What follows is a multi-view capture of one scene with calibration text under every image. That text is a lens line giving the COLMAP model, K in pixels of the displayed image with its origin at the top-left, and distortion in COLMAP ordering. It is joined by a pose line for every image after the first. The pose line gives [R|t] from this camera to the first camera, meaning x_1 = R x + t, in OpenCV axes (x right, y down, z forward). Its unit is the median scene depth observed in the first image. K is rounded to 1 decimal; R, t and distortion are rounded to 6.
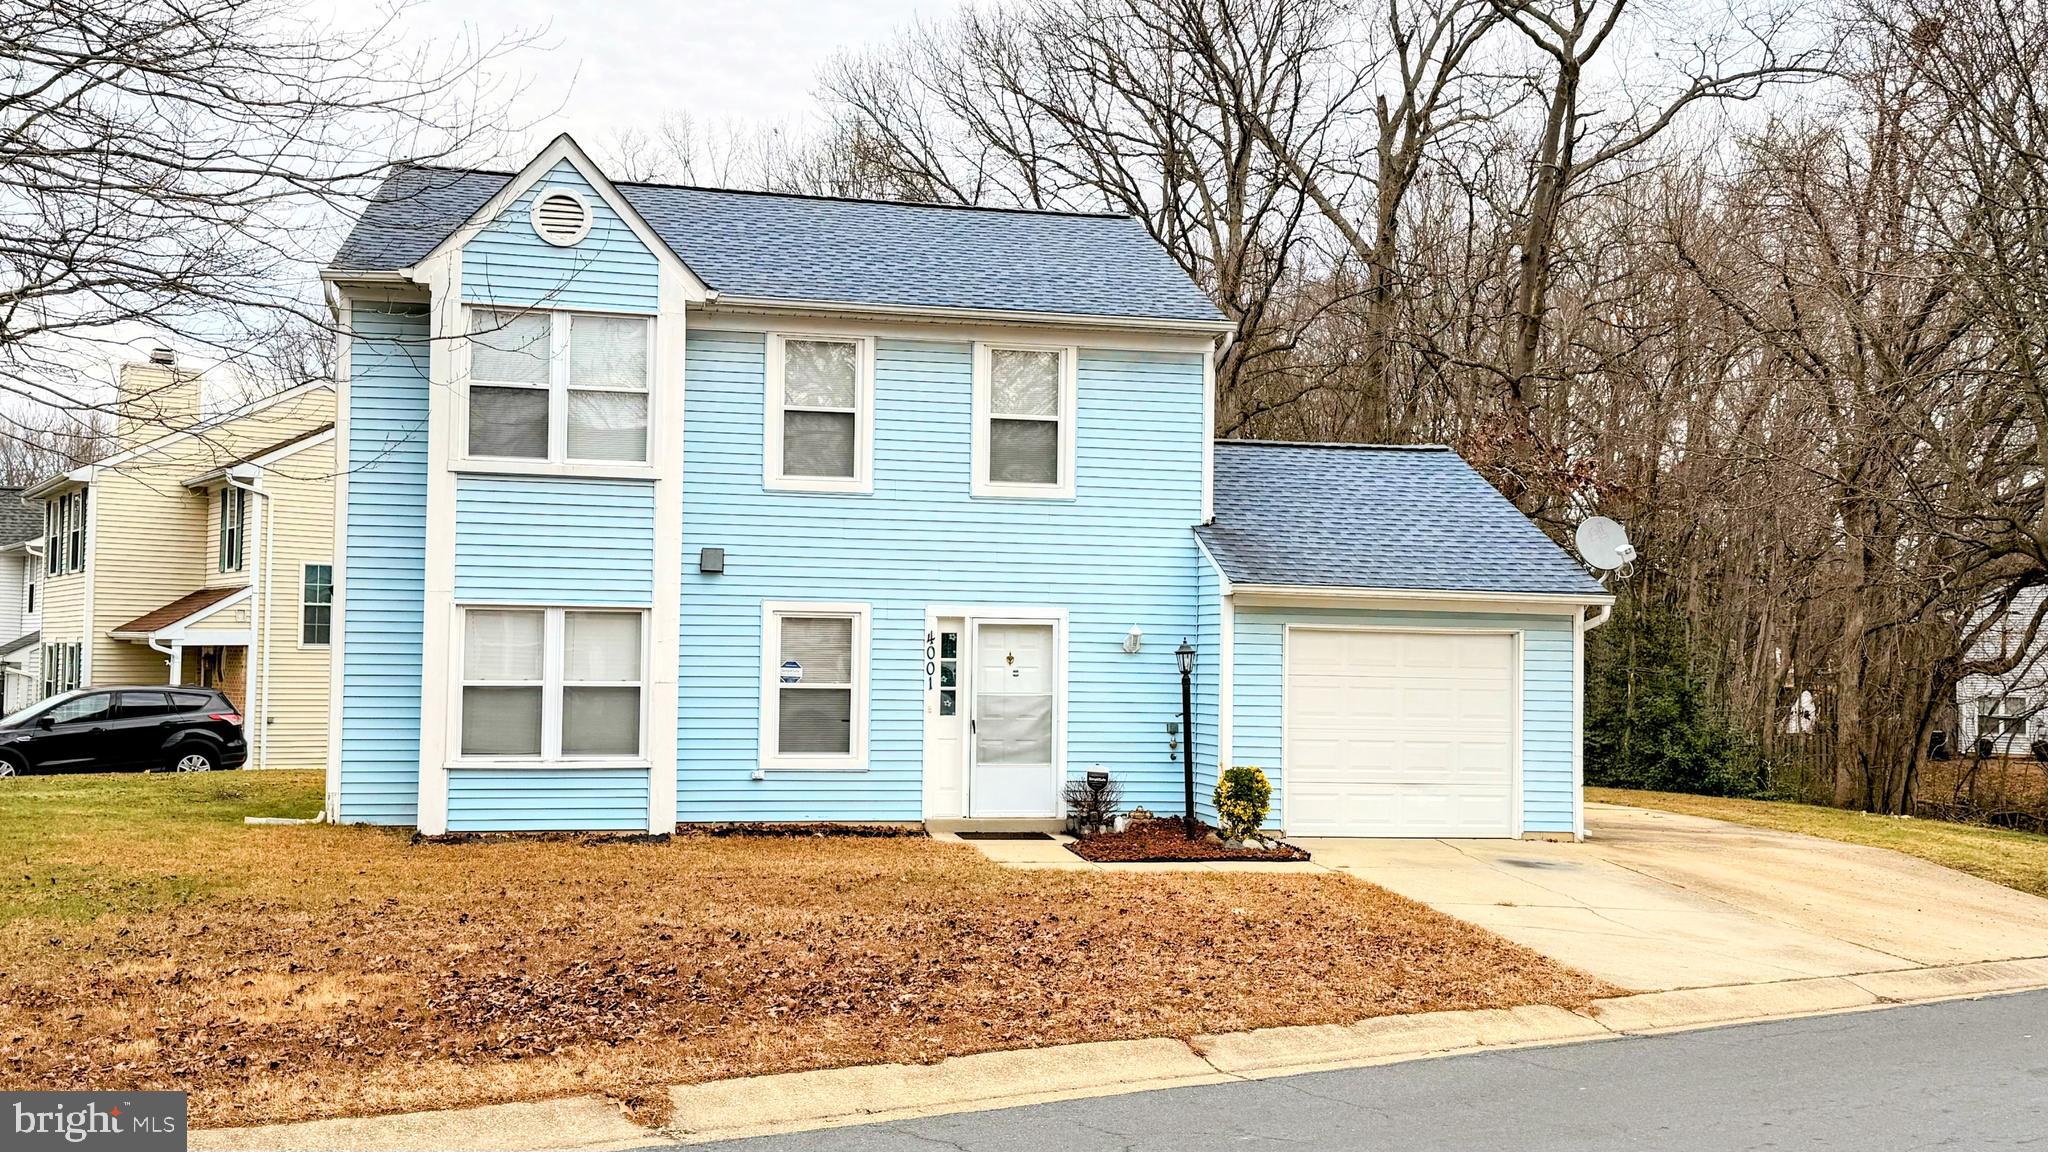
lens RADIAL K [[1910.4, 0, 1024.0], [0, 1910.4, 576.0], [0, 0, 1]] dist [0.083747, -0.000675]
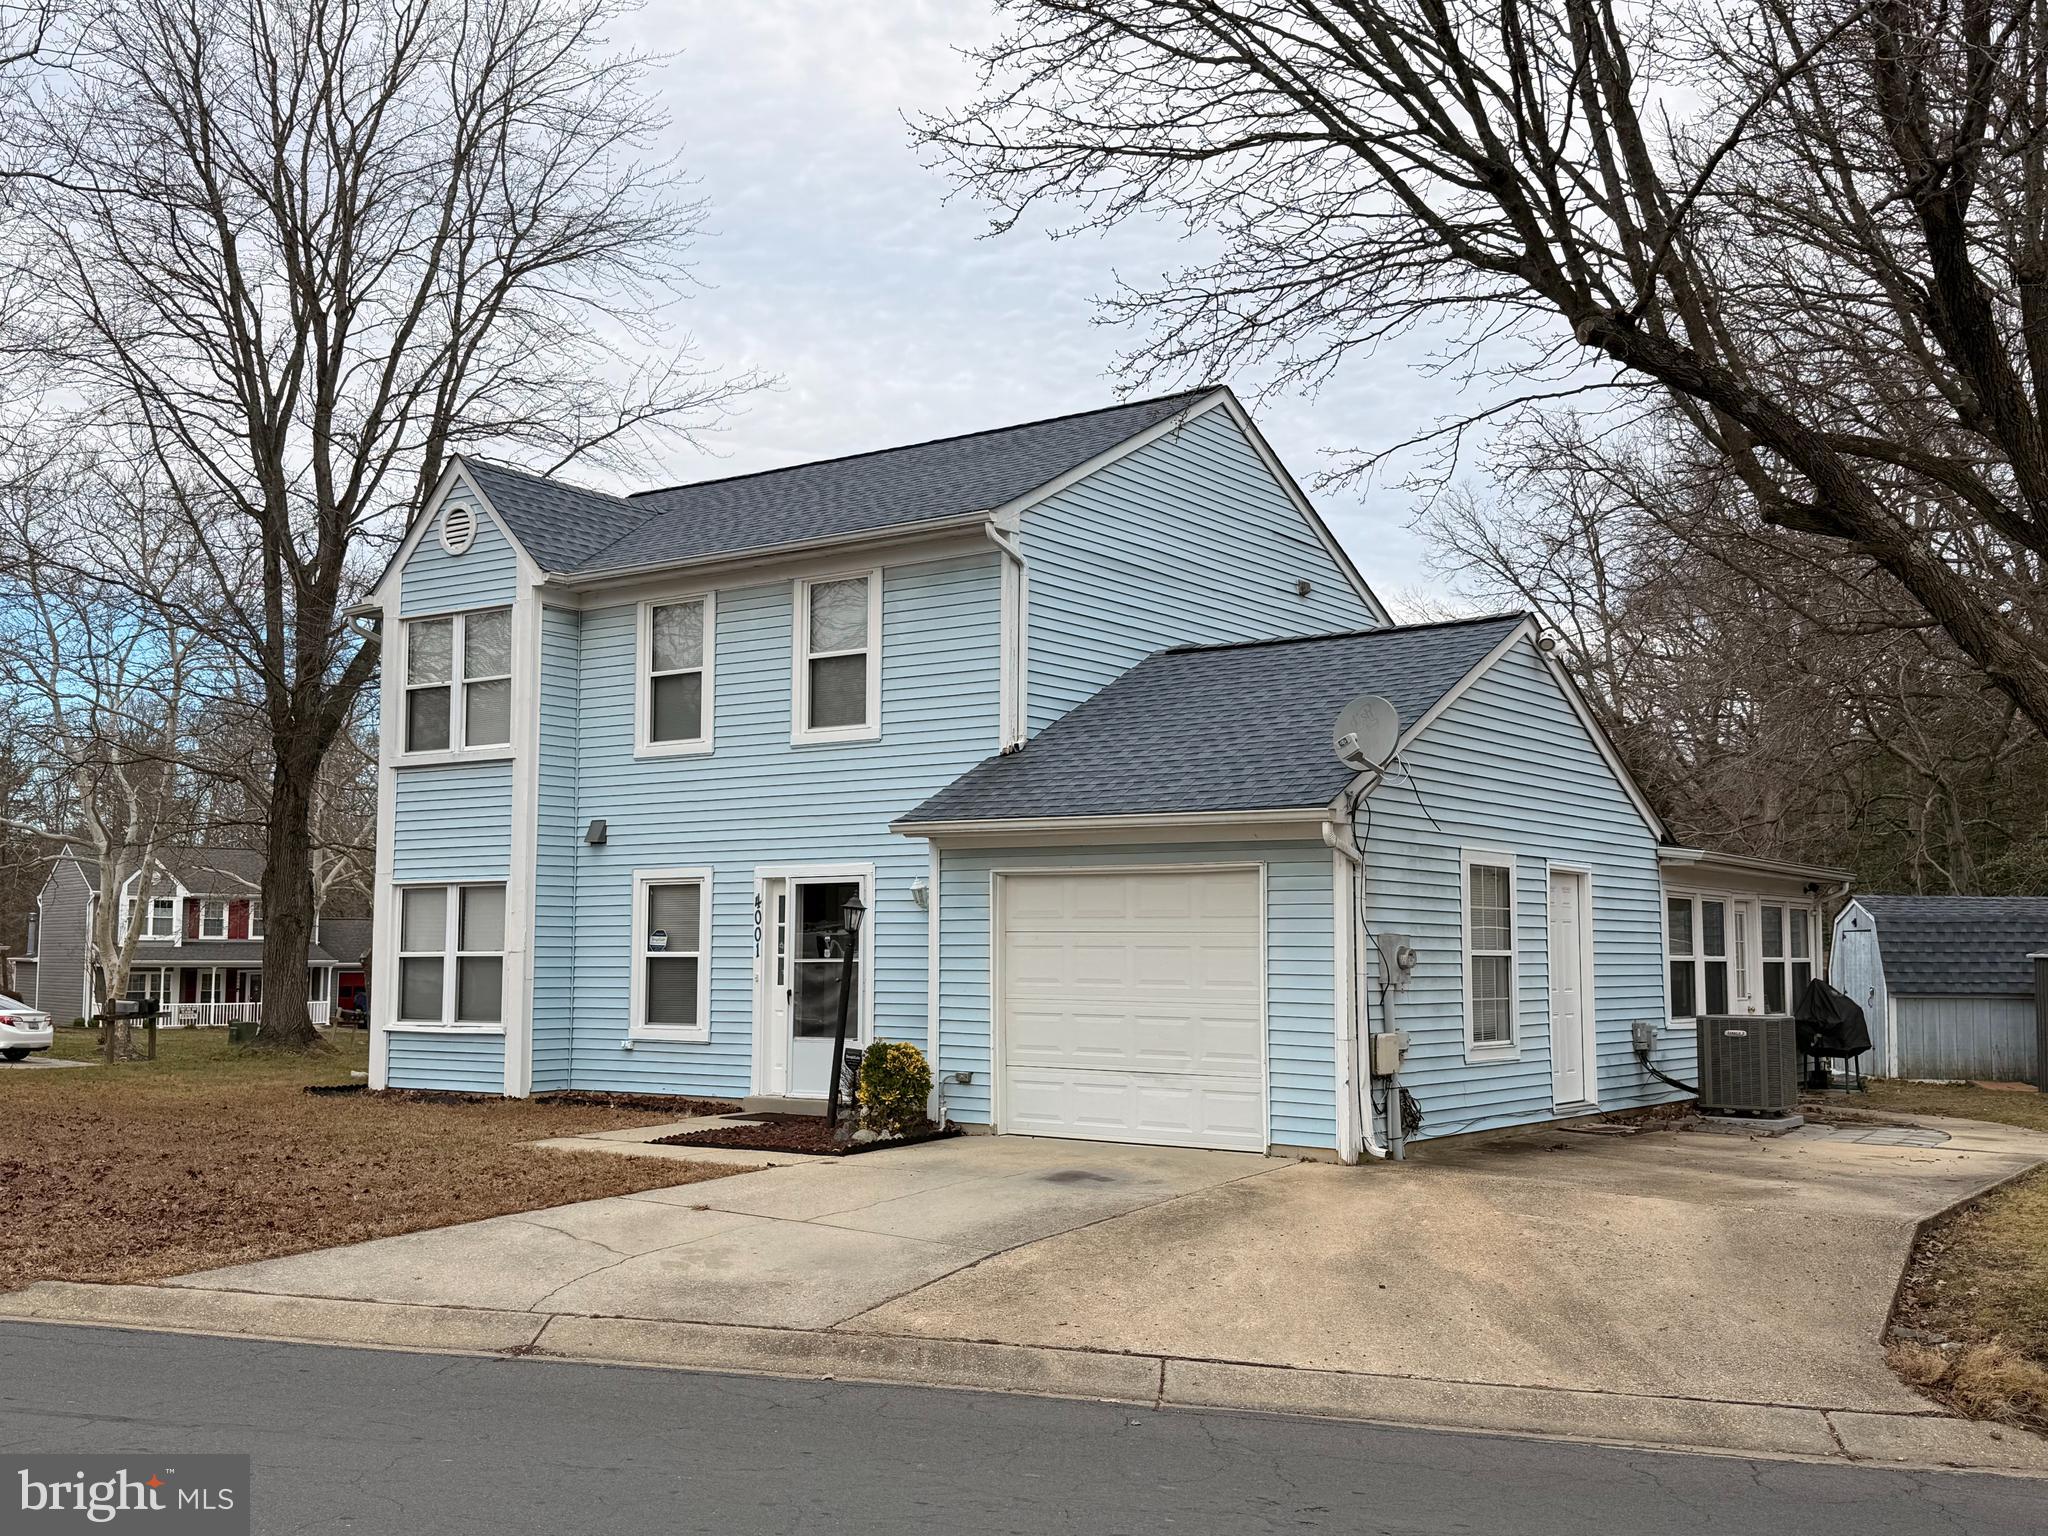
lens RADIAL K [[2028.4, 0, 1024.0], [0, 2028.4, 768.0], [0, 0, 1]] dist [0.061175, -0.008983]
pose [[0.678842, -0.082232, -0.729665, 0.767550], [0.041659, 0.996422, -0.073538, 0.045631], [0.733101, 0.019523, 0.679839, 0.420234]]
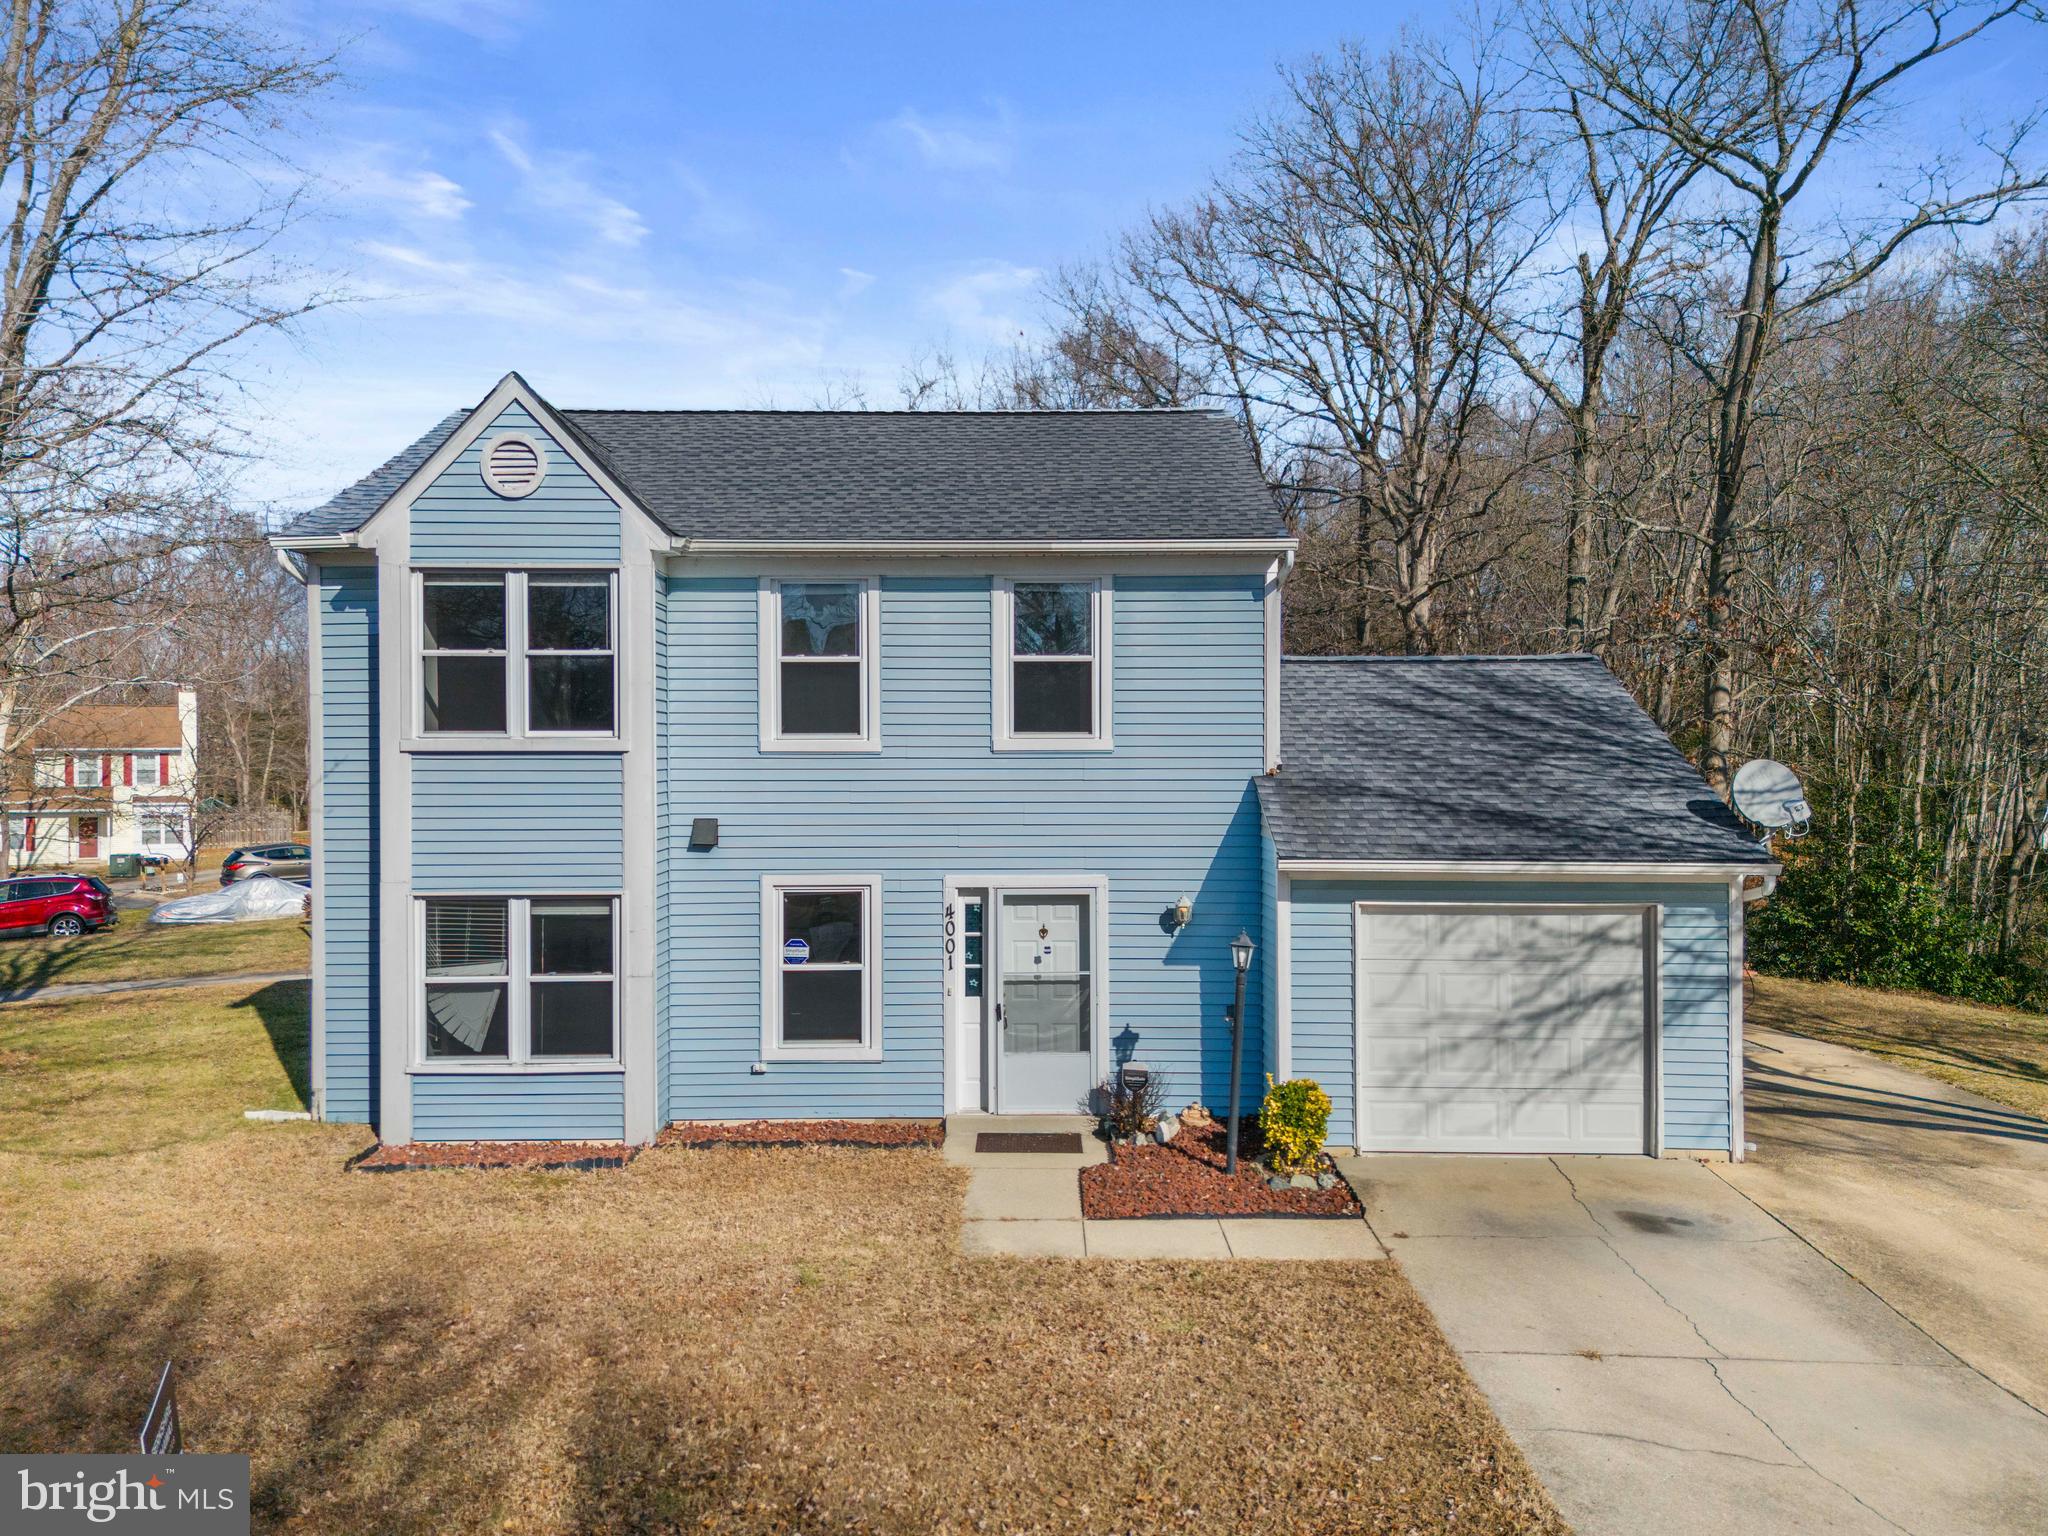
lens RADIAL K [[1536.0, 0, 1017.9], [0, 1536.0, 750.8], [0, 0, 1]] dist [0.053020, -0.003479]
pose [[0.979796, -0.017225, -0.199257, 0.126147], [0.025972, 0.998806, 0.041367, -0.071454], [0.198307, -0.045706, 0.979074, 0.308626]]
